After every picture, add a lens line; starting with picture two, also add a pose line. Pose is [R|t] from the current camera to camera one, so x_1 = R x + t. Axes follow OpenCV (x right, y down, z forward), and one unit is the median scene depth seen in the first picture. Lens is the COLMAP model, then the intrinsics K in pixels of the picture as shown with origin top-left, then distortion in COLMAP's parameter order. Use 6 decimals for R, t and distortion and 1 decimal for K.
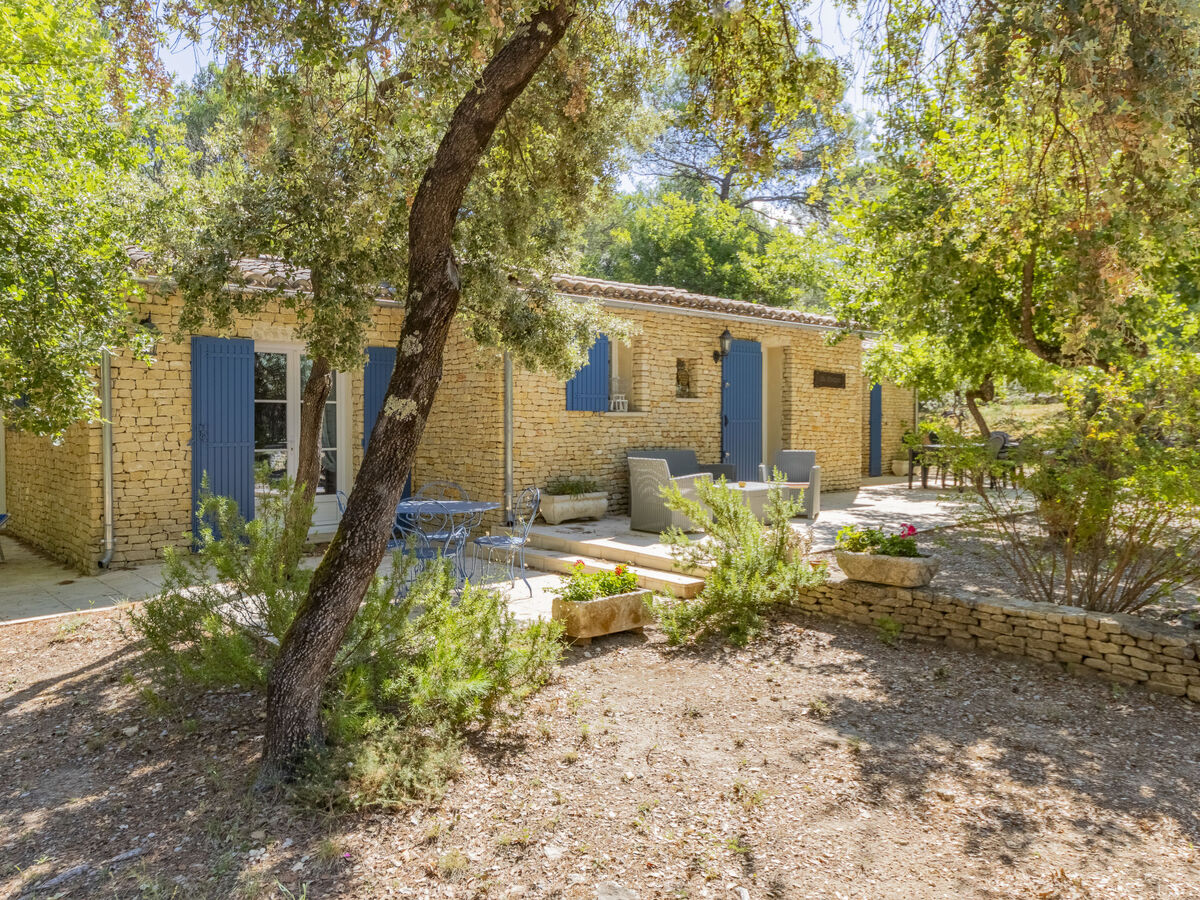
lens RADIAL K [[857.1, 0, 600.0], [0, 857.1, 450.0], [0, 0, 1]] dist [0.001230, 0.001176]
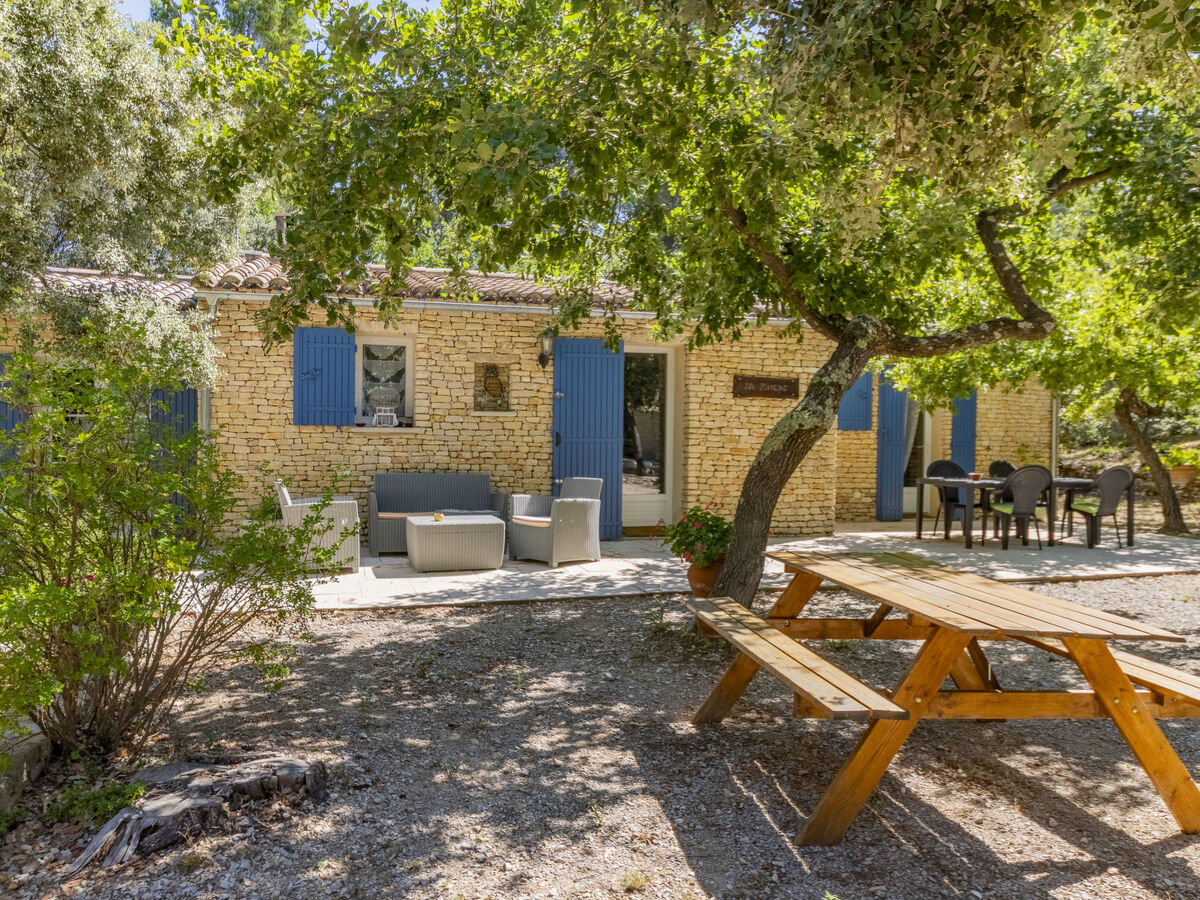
lens RADIAL K [[857.1, 0, 600.0], [0, 857.1, 450.0], [0, 0, 1]] dist [0.001230, 0.001176]
pose [[0.883334, 0.010575, -0.468625, 0.677208], [-0.024775, 0.999401, -0.024147, -0.006720], [0.468090, 0.032940, 0.883067, 0.372246]]
